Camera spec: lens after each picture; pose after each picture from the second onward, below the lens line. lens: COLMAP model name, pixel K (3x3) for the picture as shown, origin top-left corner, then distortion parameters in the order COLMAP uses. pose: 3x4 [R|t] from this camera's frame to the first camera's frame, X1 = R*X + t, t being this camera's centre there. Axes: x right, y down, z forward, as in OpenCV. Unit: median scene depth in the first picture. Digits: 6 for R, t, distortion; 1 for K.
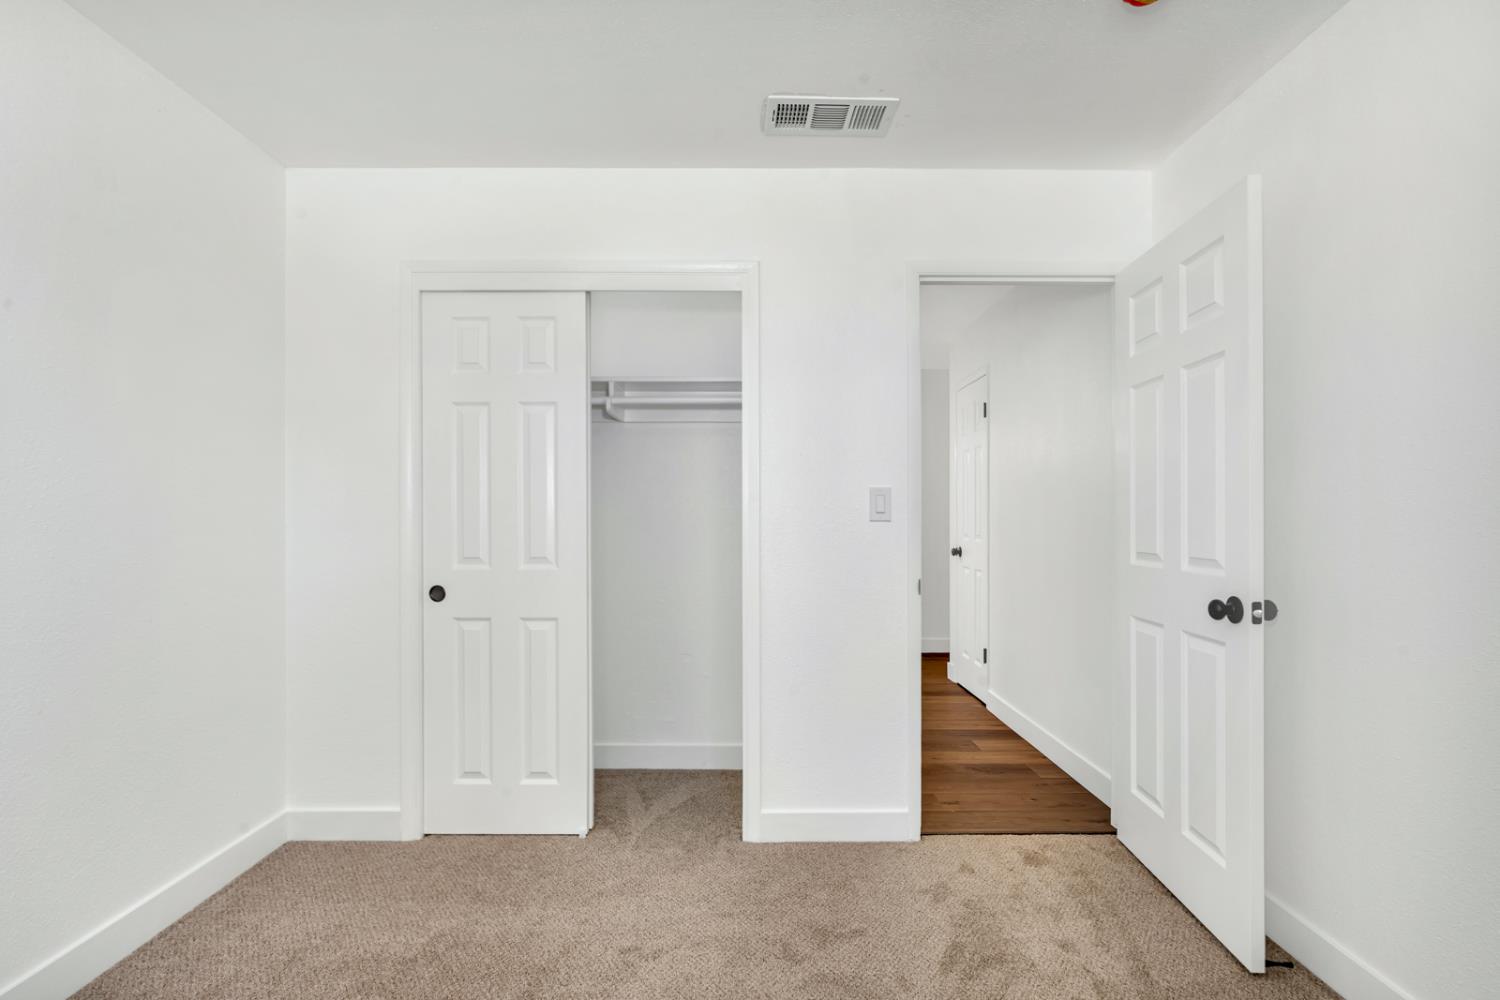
lens RADIAL K [[742.0, 0, 750.0], [0, 742.0, 500.0], [0, 0, 1]] dist [0.000490, 0.000075]
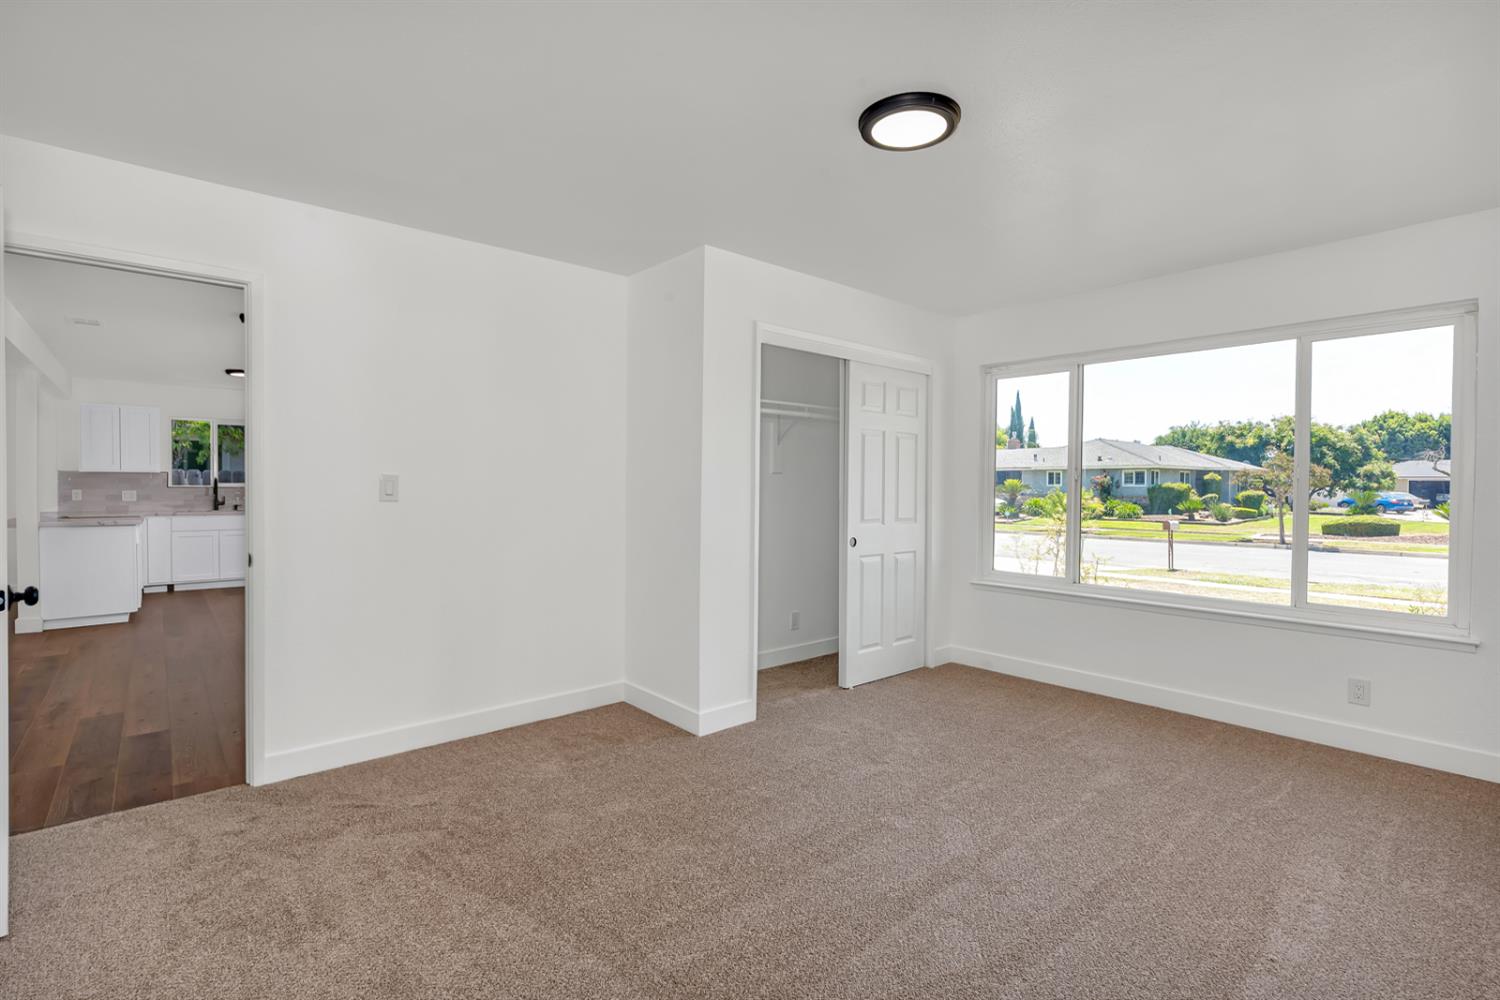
lens RADIAL K [[689.0, 0, 750.0], [0, 689.0, 500.0], [0, 0, 1]] dist [0.000508, 0.000137]
pose [[0.760869, -0.011313, 0.648807, -1.145553], [-0.002082, 0.999800, 0.019874, -0.002488], [-0.648902, -0.016473, 0.760693, -0.028097]]
